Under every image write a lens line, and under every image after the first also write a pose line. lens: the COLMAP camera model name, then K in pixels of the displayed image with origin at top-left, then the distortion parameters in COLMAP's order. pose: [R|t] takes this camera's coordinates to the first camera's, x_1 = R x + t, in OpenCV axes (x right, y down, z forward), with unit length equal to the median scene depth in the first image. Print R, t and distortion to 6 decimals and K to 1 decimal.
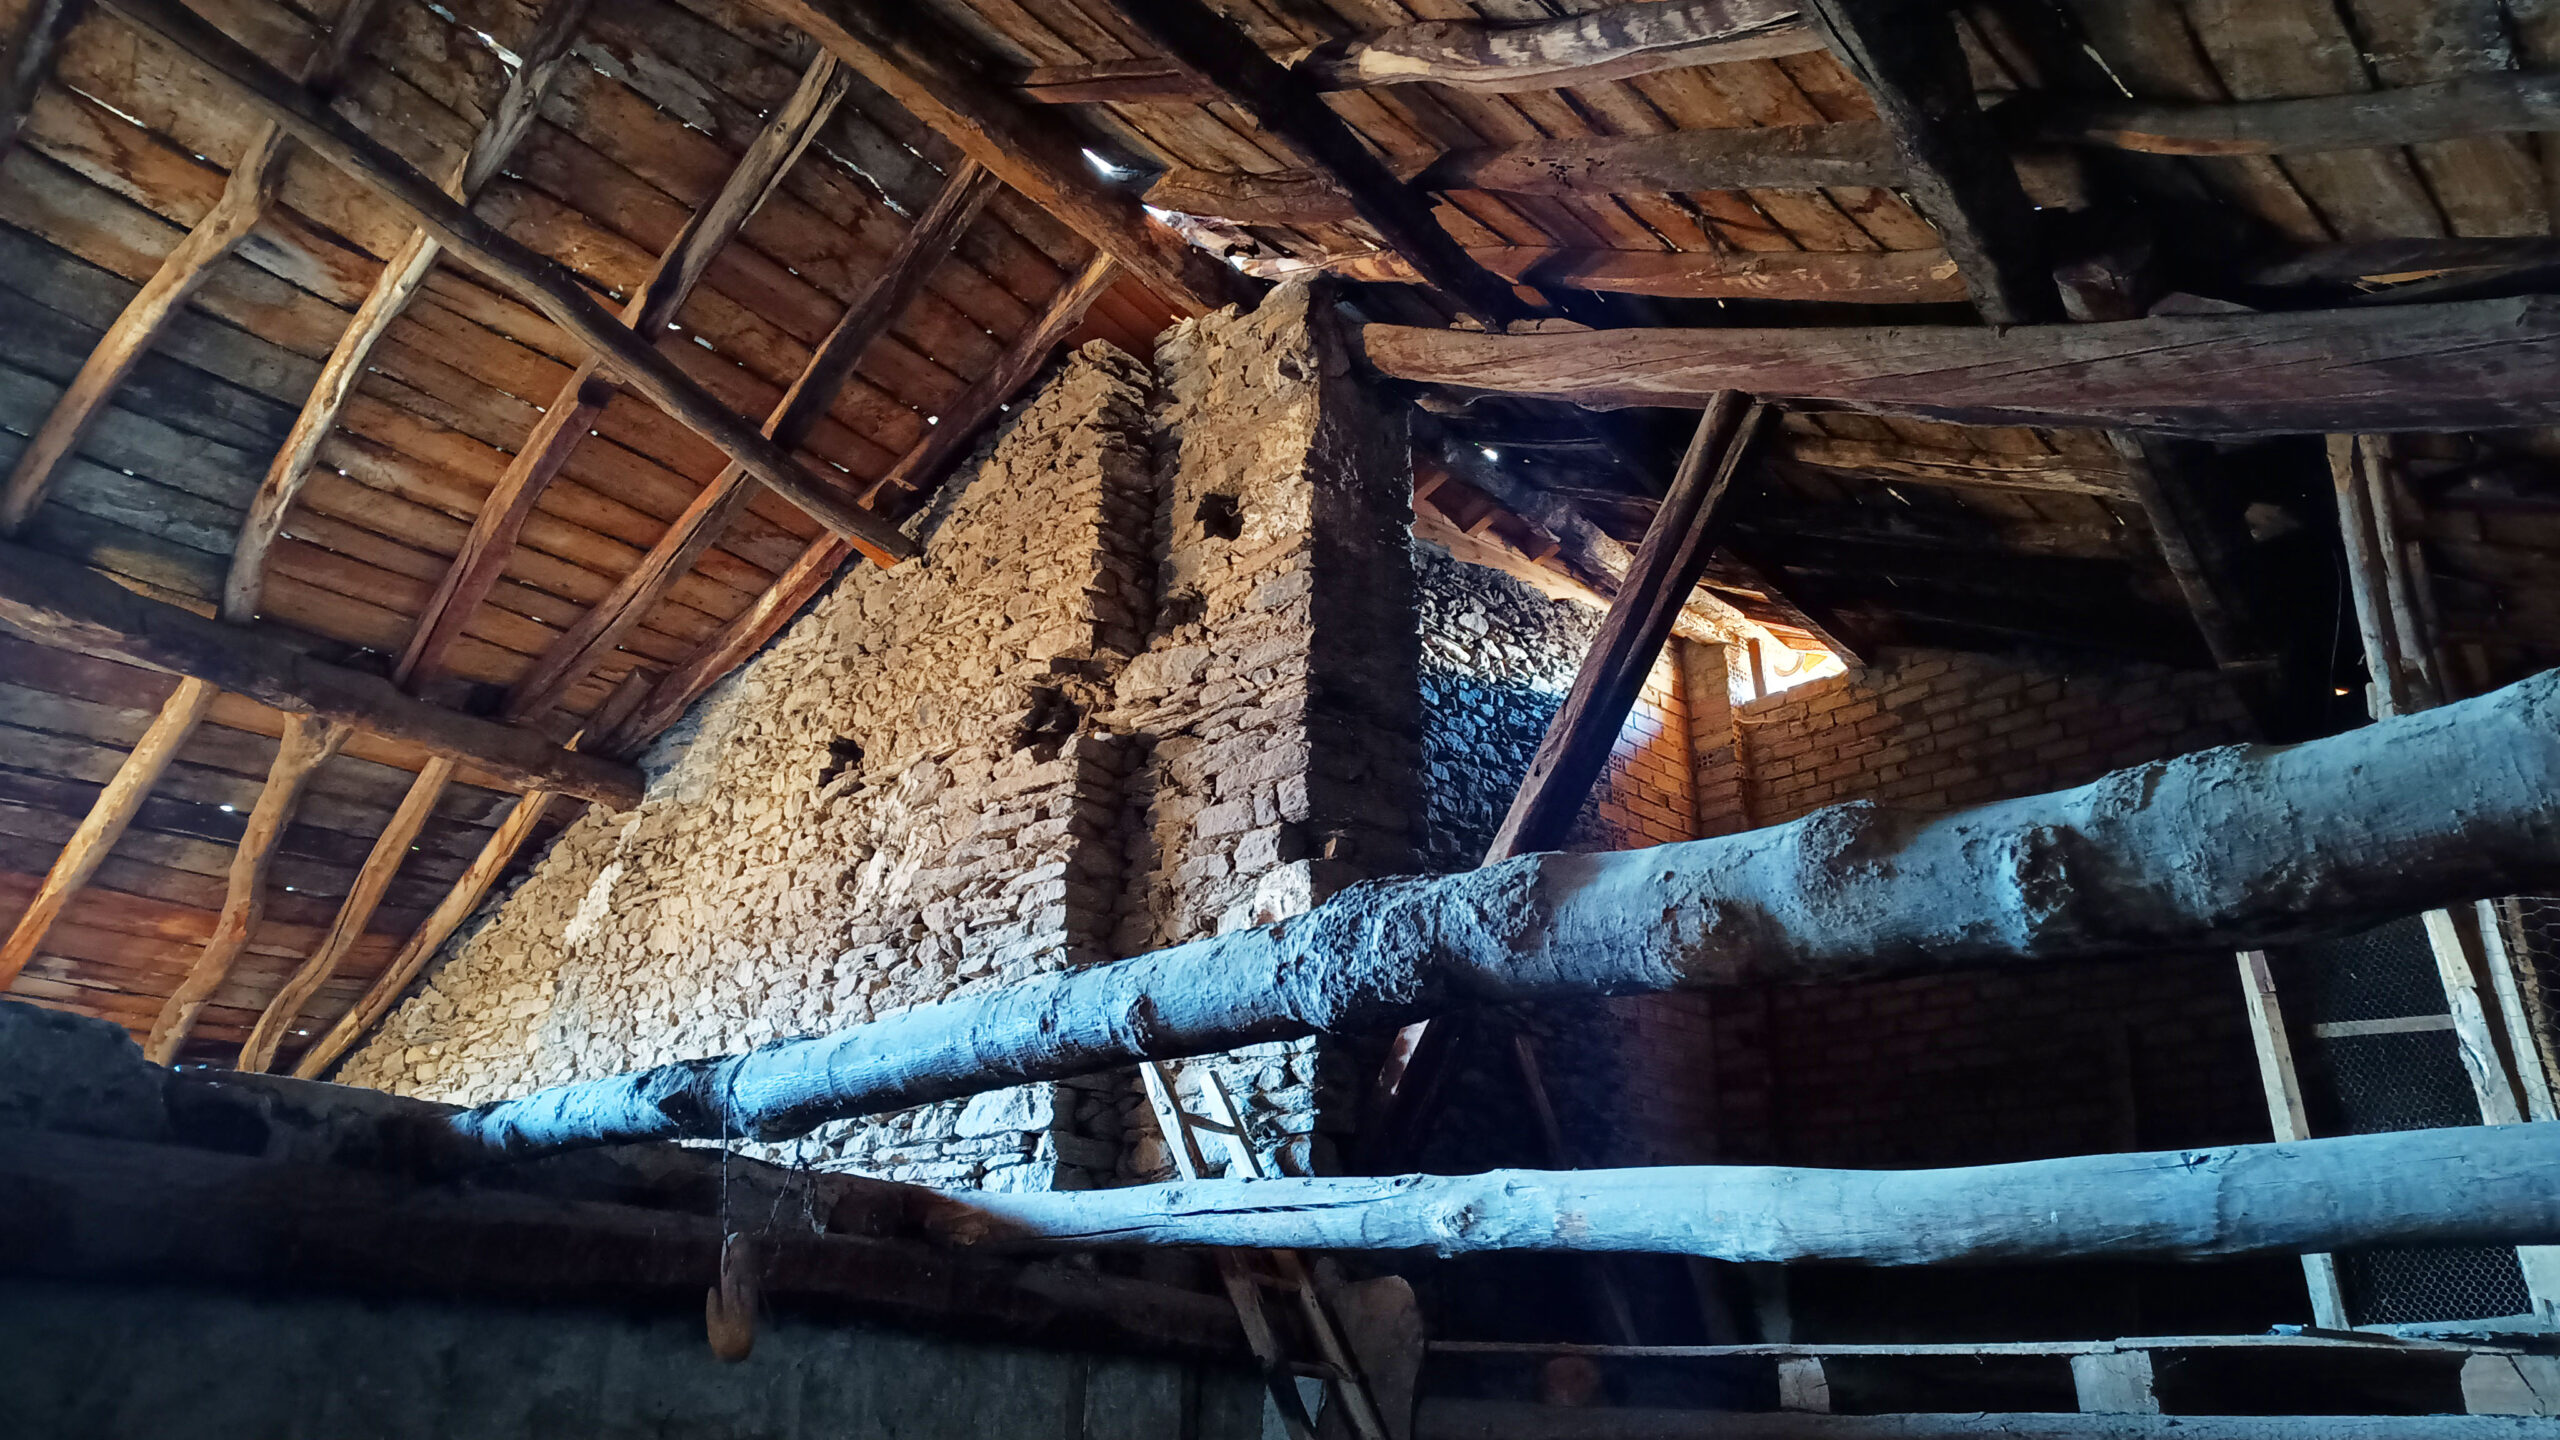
lens RADIAL K [[1722.3, 0, 1279.0], [0, 1722.3, 736.1], [0, 0, 1]] dist [0.044018, -0.059026]
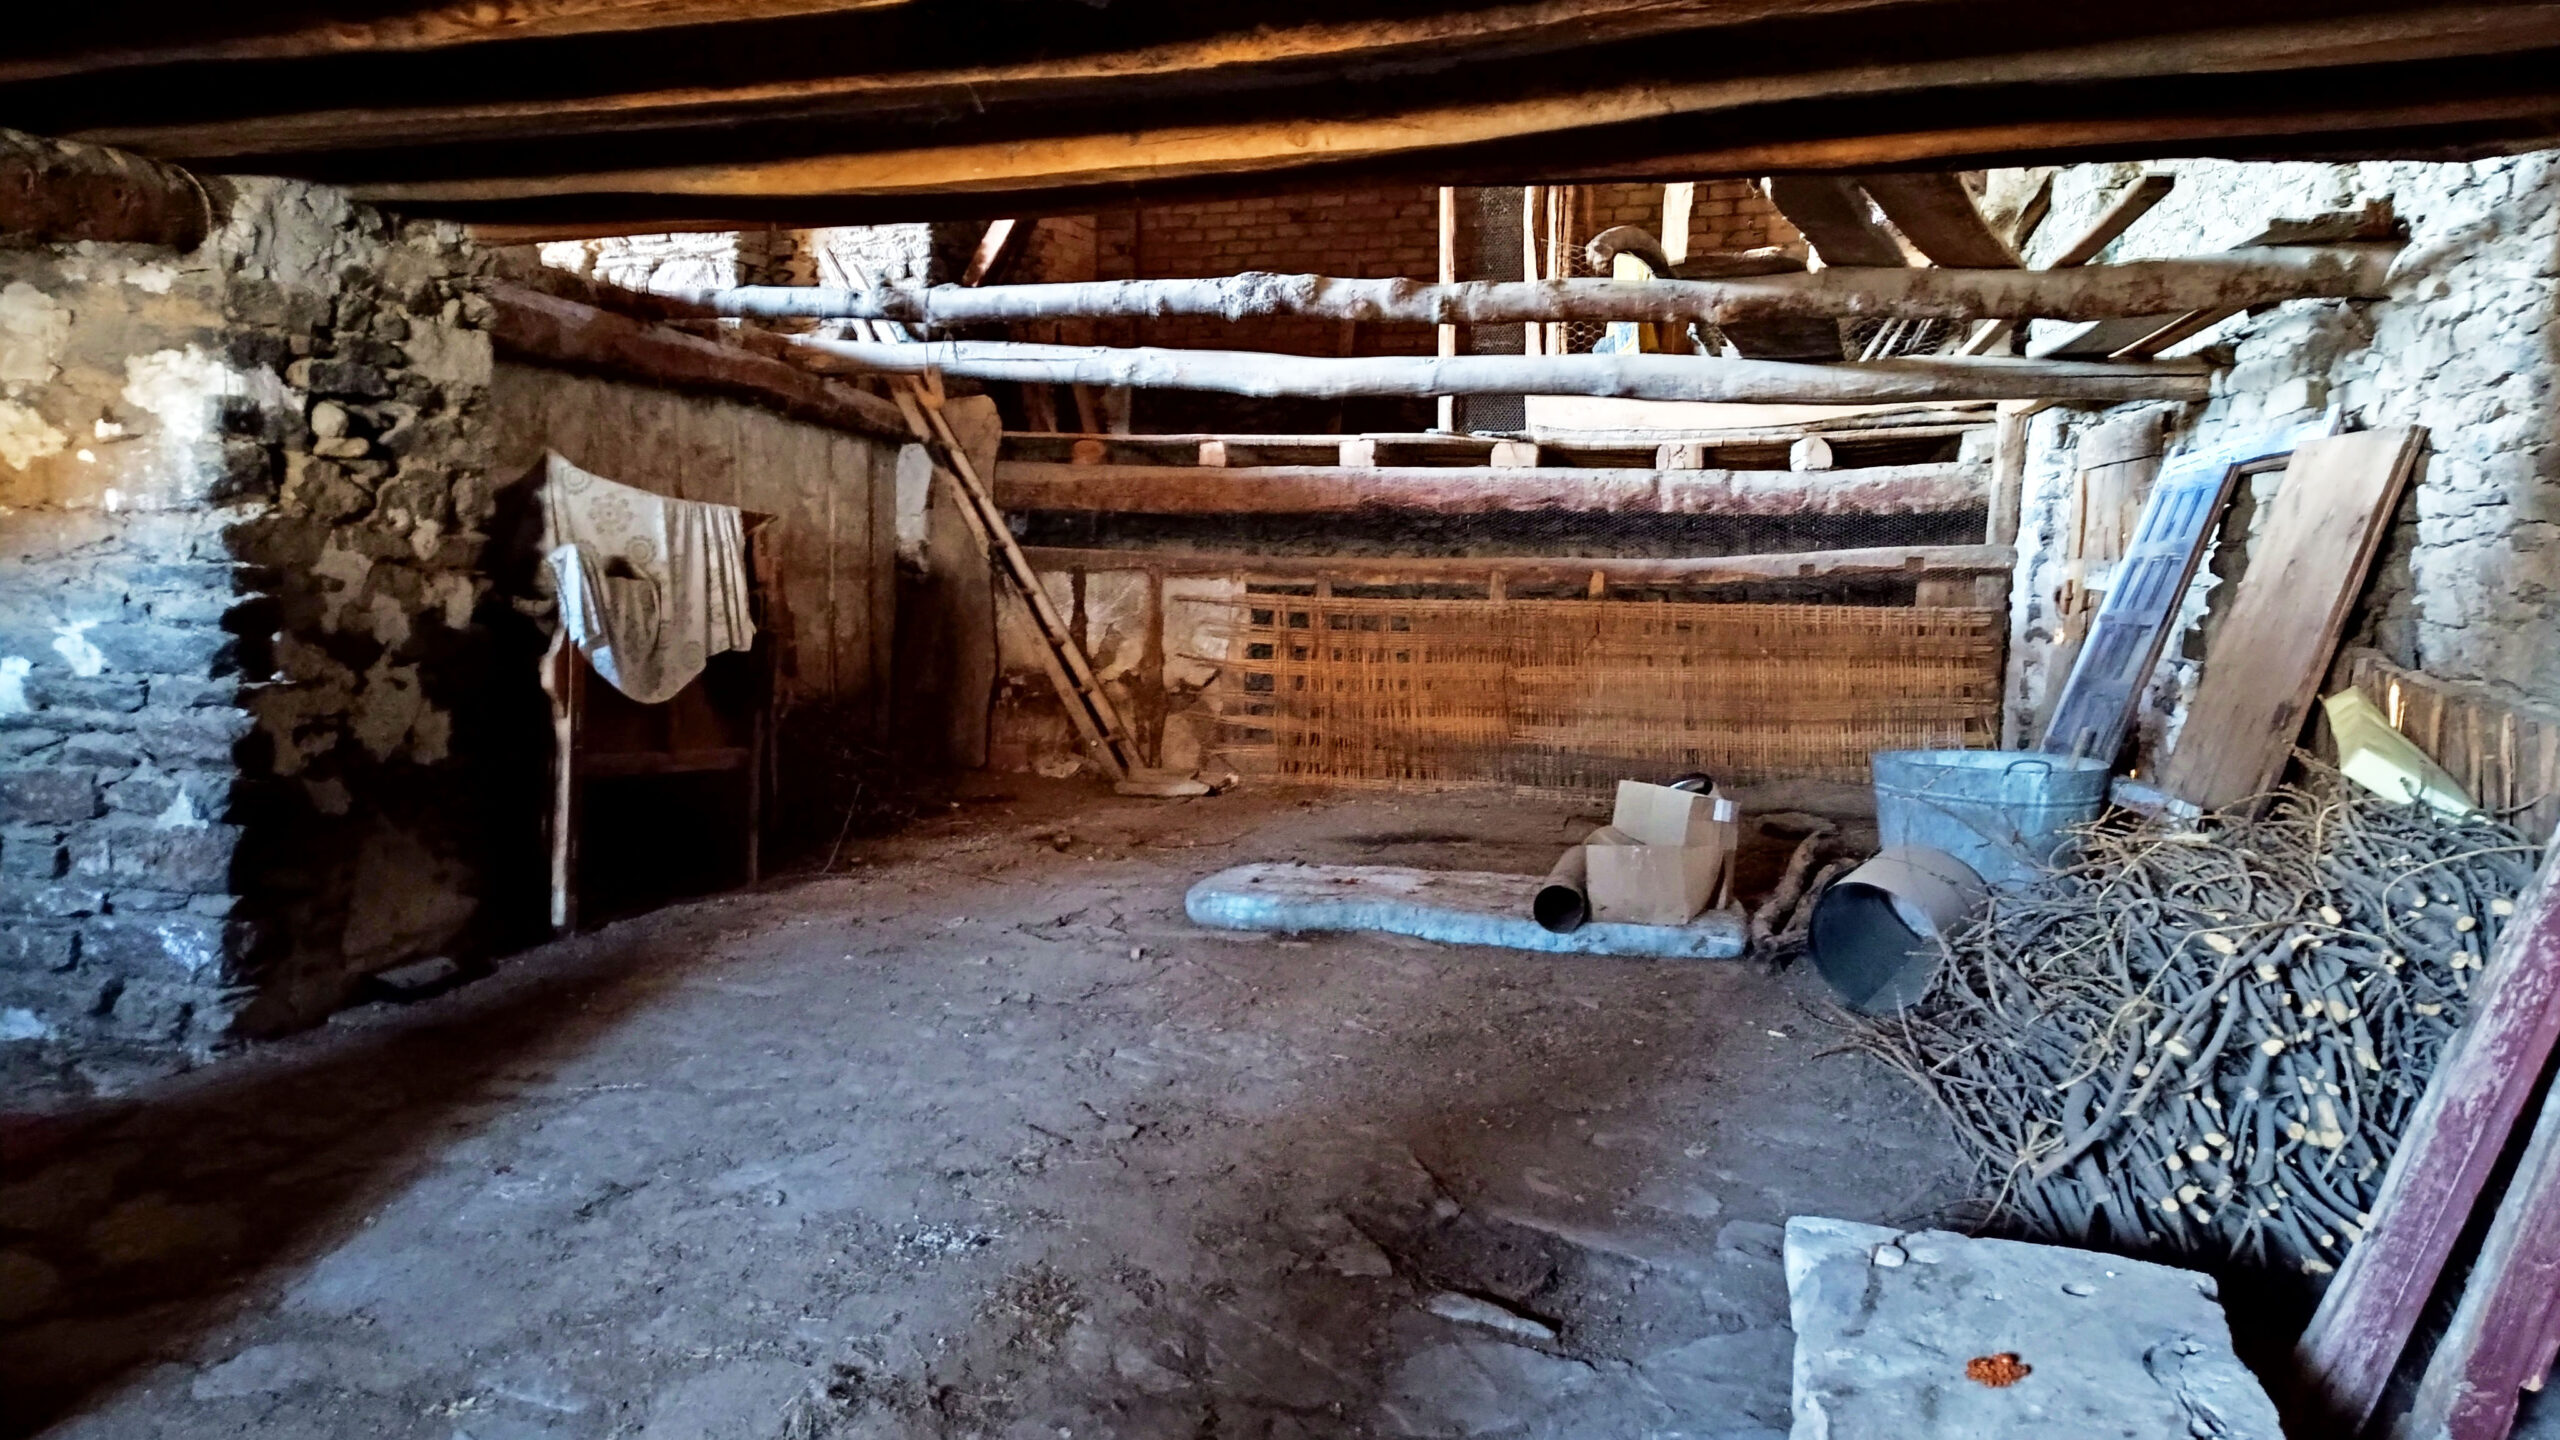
lens RADIAL K [[1722.3, 0, 1279.0], [0, 1722.3, 736.1], [0, 0, 1]] dist [0.044018, -0.059026]
pose [[0.894260, -0.042027, 0.445571, -0.683907], [-0.170287, 0.888748, 0.425594, -0.263456], [-0.413886, -0.456466, 0.787614, -0.983459]]
